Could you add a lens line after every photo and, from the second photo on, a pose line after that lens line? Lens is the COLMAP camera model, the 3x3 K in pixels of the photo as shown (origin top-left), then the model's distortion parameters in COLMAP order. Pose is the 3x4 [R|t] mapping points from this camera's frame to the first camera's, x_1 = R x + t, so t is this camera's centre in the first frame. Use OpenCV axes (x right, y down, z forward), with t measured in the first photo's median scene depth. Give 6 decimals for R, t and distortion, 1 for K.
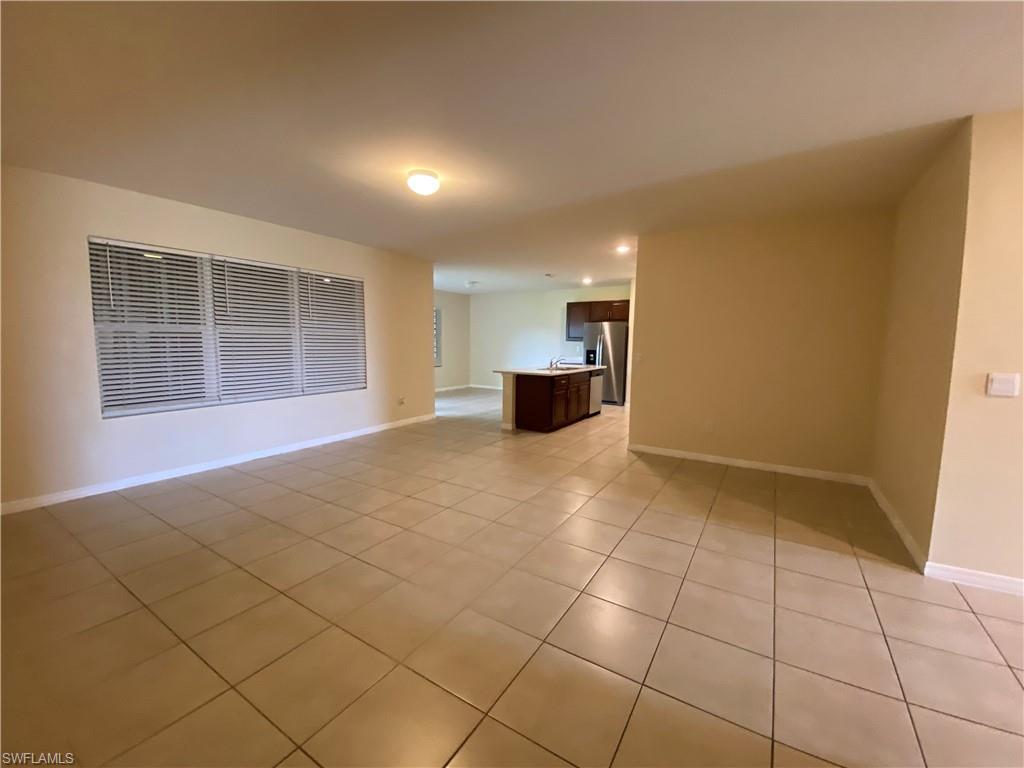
lens RADIAL K [[418.8, 0, 512.0], [0, 418.8, 384.3], [0, 0, 1]] dist [-0.002805, -0.000343]
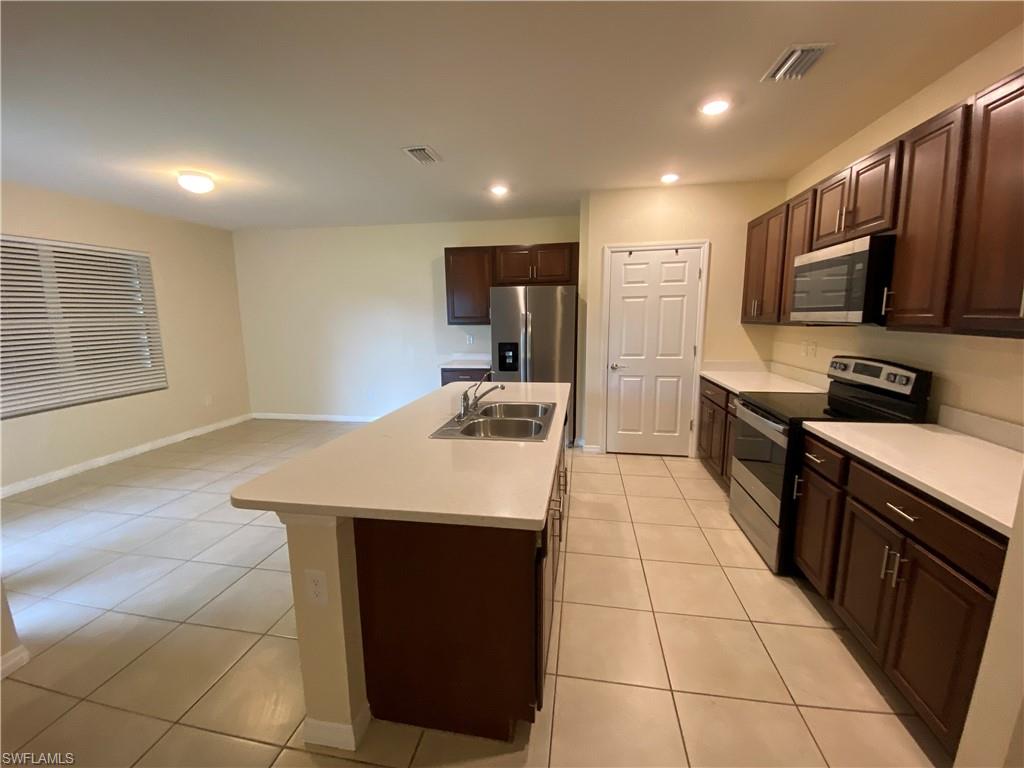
lens RADIAL K [[418.8, 0, 506.8], [0, 418.8, 379.7], [0, 0, 1]] dist [-0.002805, -0.000343]
pose [[0.928473, -0.073594, 0.364035, 0.005892], [0.057135, 0.996806, 0.055793, -0.065352], [-0.366978, -0.031003, 0.929713, 0.537791]]
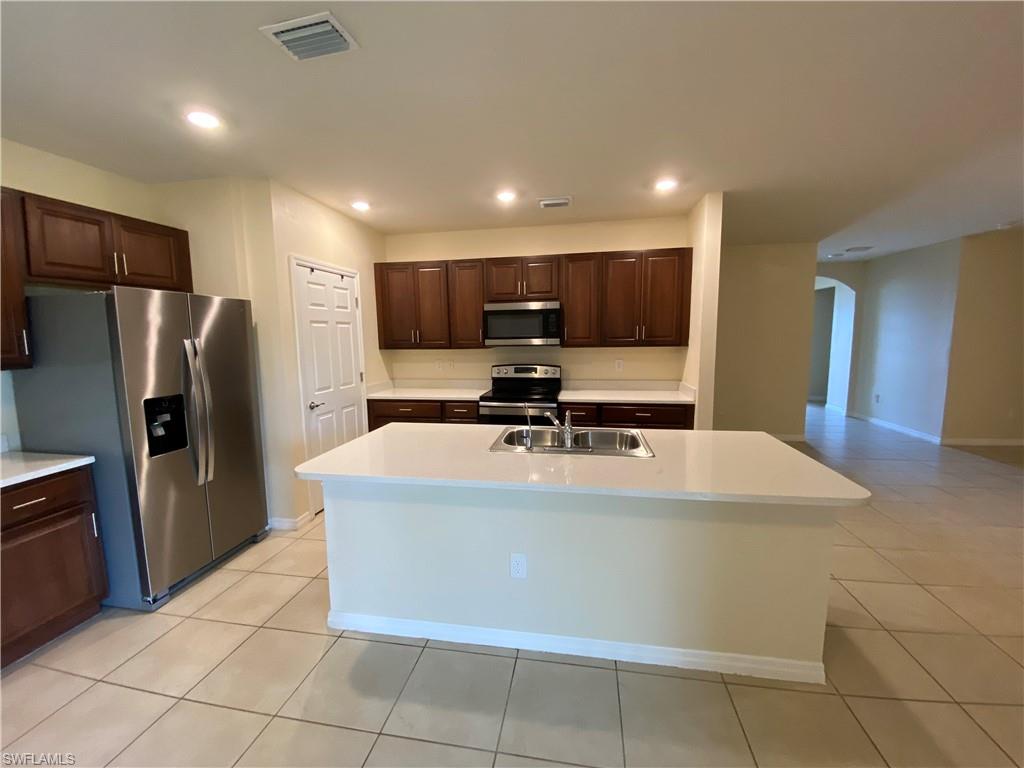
lens RADIAL K [[418.8, 0, 514.4], [0, 418.8, 386.5], [0, 0, 1]] dist [-0.002805, -0.000343]
pose [[-0.401480, -0.111767, 0.909023, -0.133299], [0.102901, 0.980737, 0.166032, -0.109524], [-0.910069, 0.160198, -0.382245, 0.915509]]
